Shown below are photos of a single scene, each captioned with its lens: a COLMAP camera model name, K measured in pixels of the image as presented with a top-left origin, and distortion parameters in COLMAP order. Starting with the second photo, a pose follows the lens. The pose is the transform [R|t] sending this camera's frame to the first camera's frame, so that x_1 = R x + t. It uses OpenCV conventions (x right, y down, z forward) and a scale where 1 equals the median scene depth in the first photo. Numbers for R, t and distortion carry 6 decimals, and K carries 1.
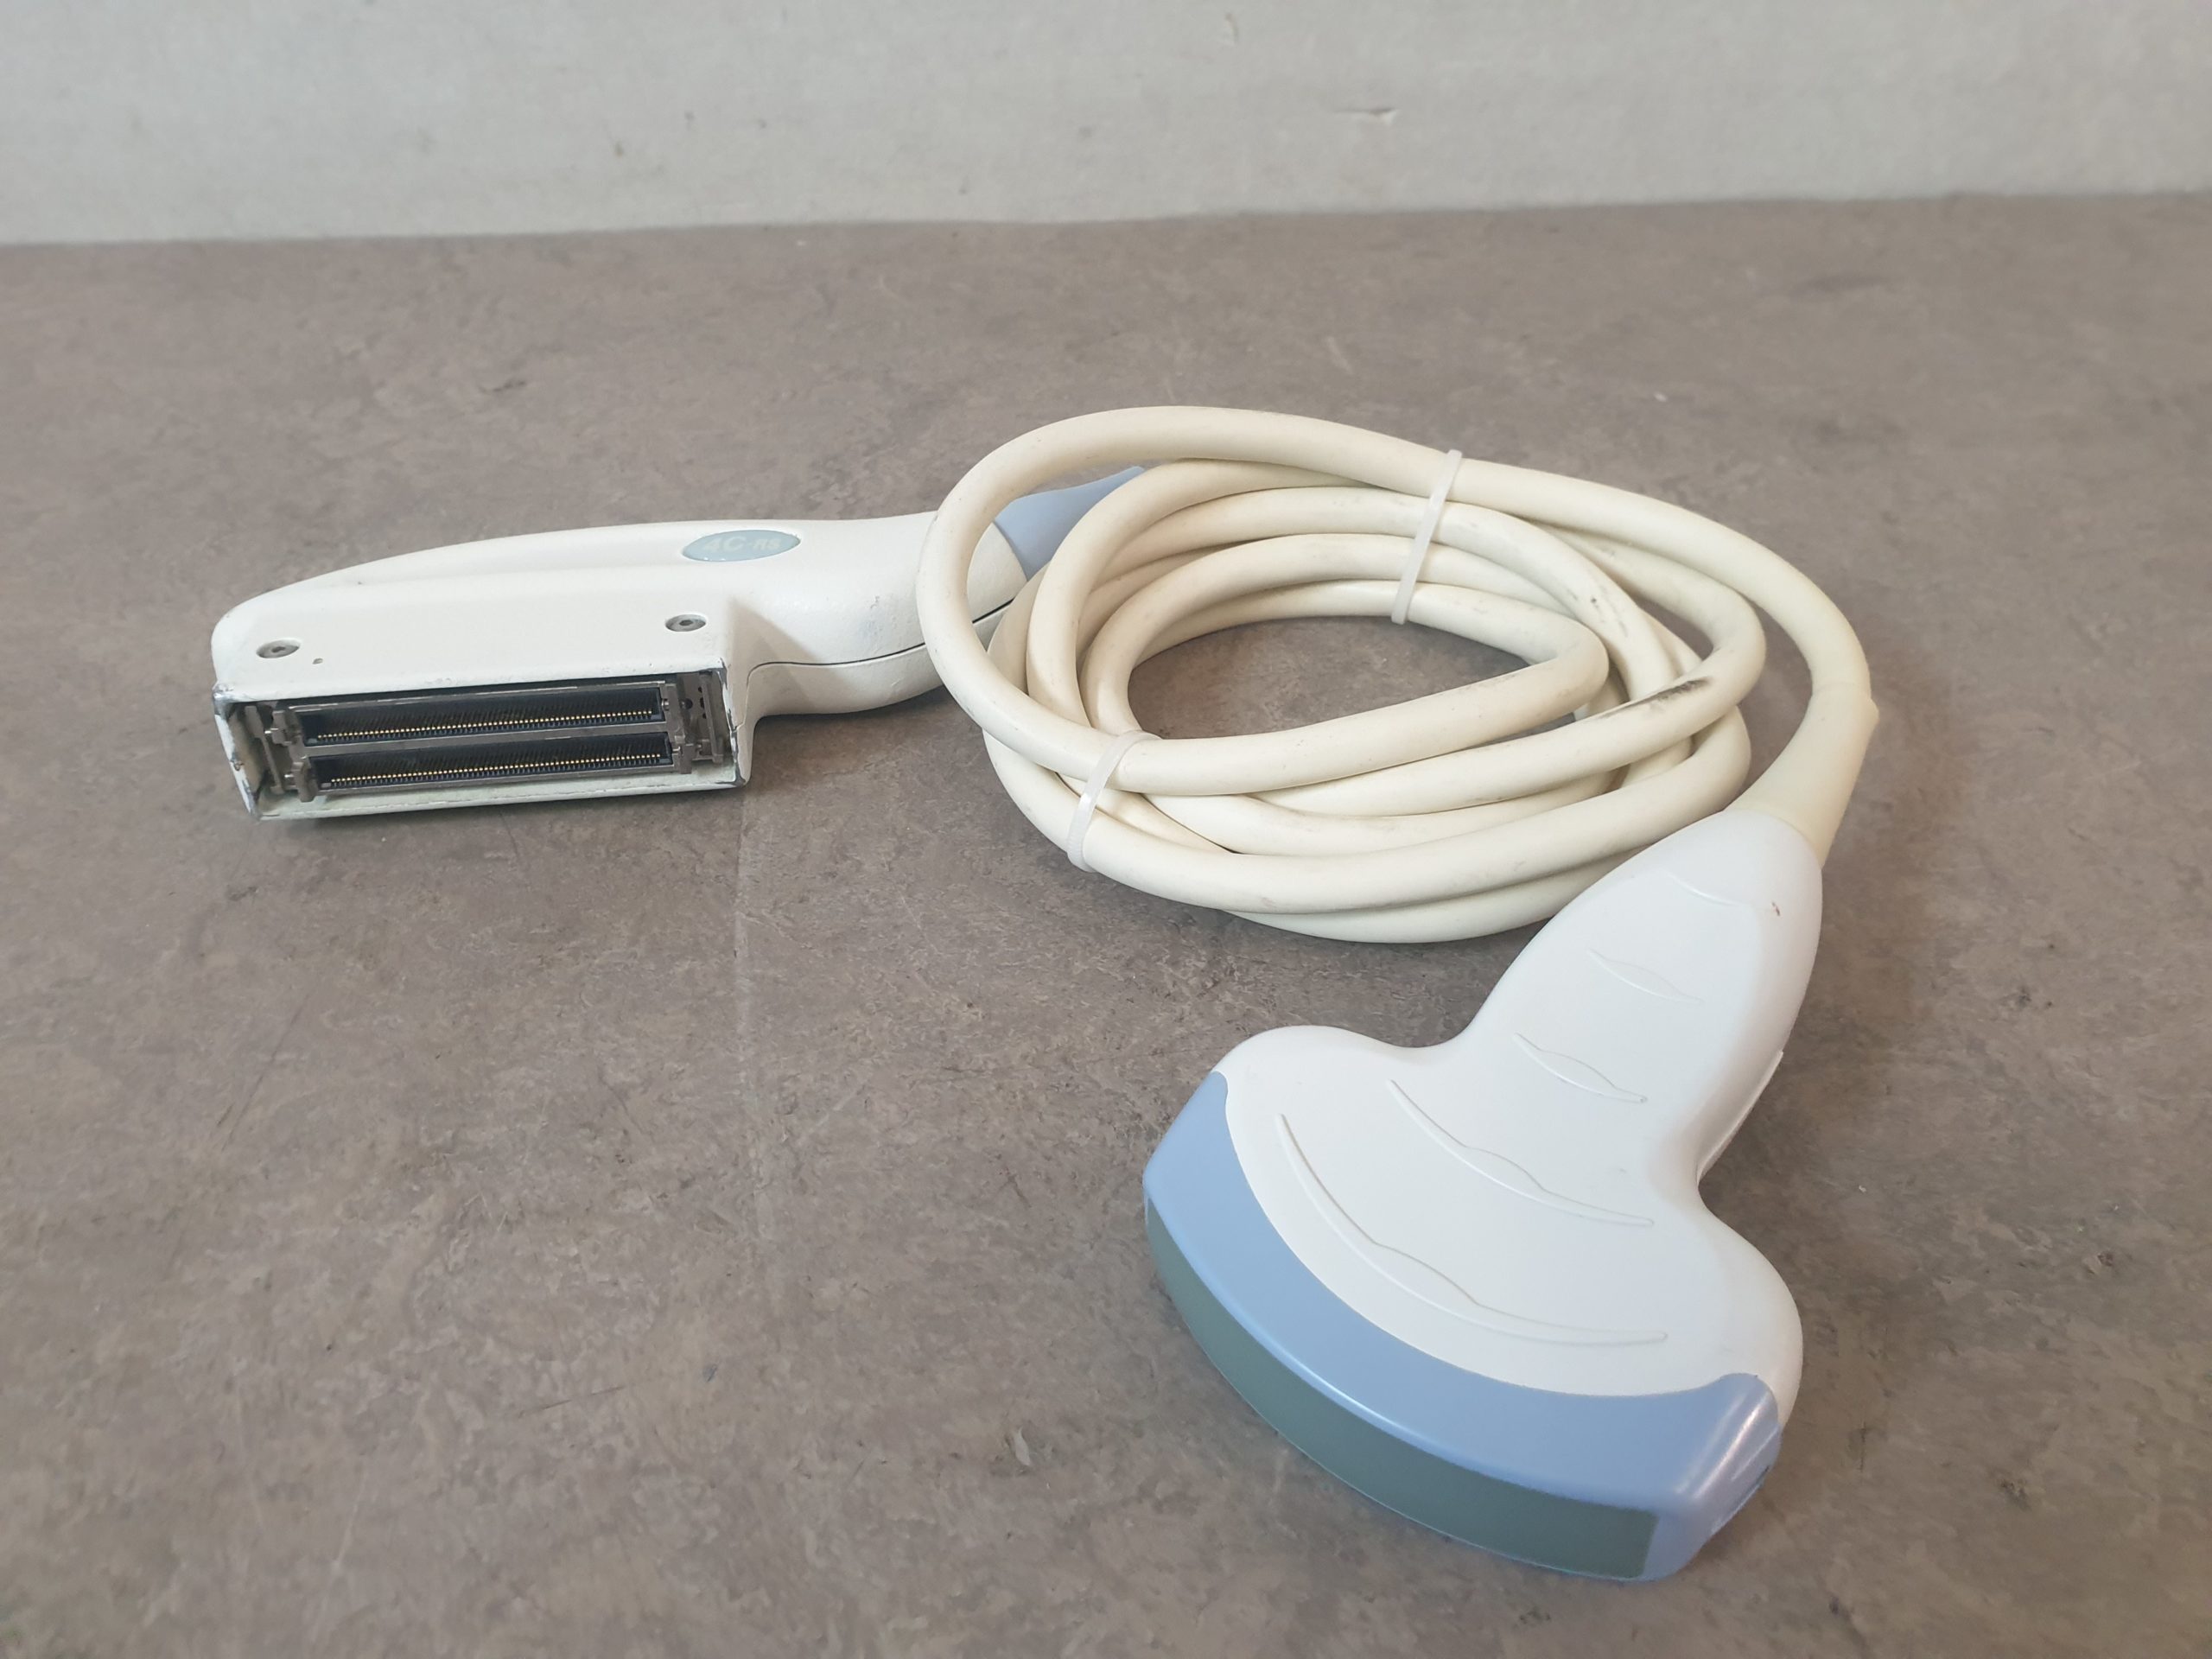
lens RADIAL K [[1767.7, 0, 1106.0], [0, 1767.7, 829.5], [0, 0, 1]] dist [-0.023840, 0.041586]
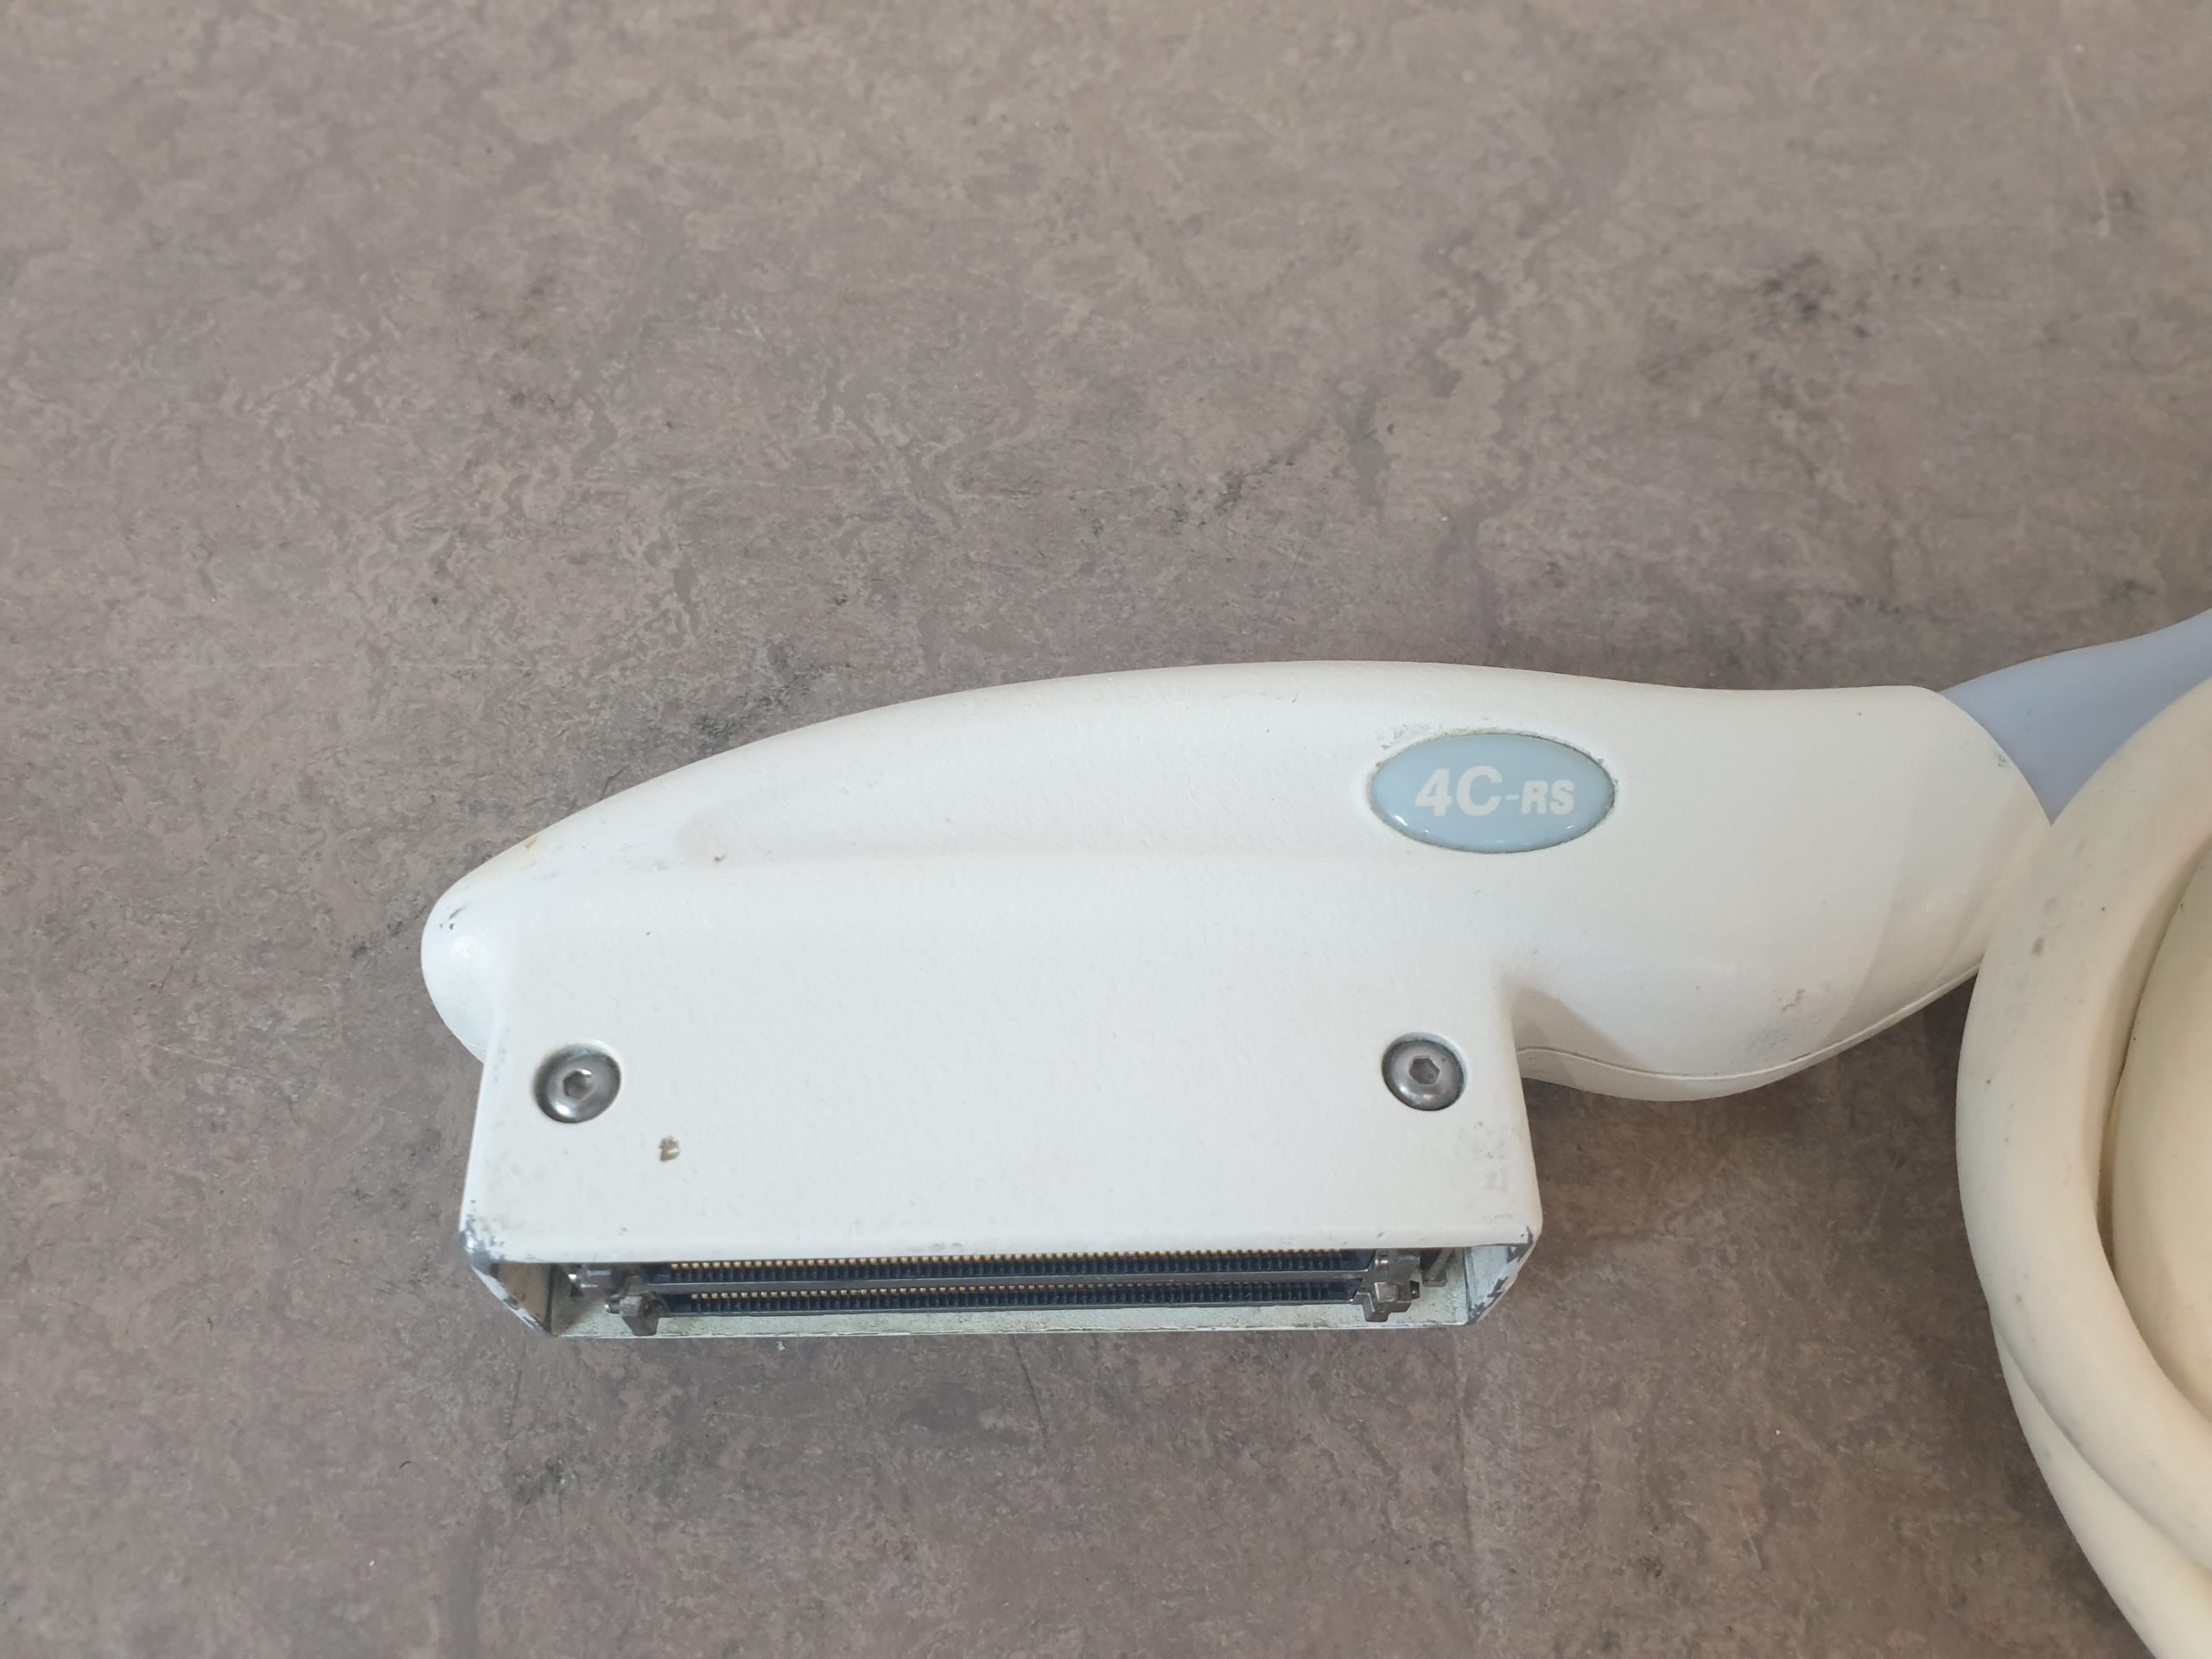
lens RADIAL K [[1892.7, 0, 1112.3], [0, 1892.7, 785.0], [0, 0, 1]] dist [-0.119540, 0.212487]
pose [[0.994781, 0.099781, -0.021303, -0.331724], [-0.082811, 0.911575, 0.402708, -0.399980], [0.059602, -0.398842, 0.915081, 0.589869]]
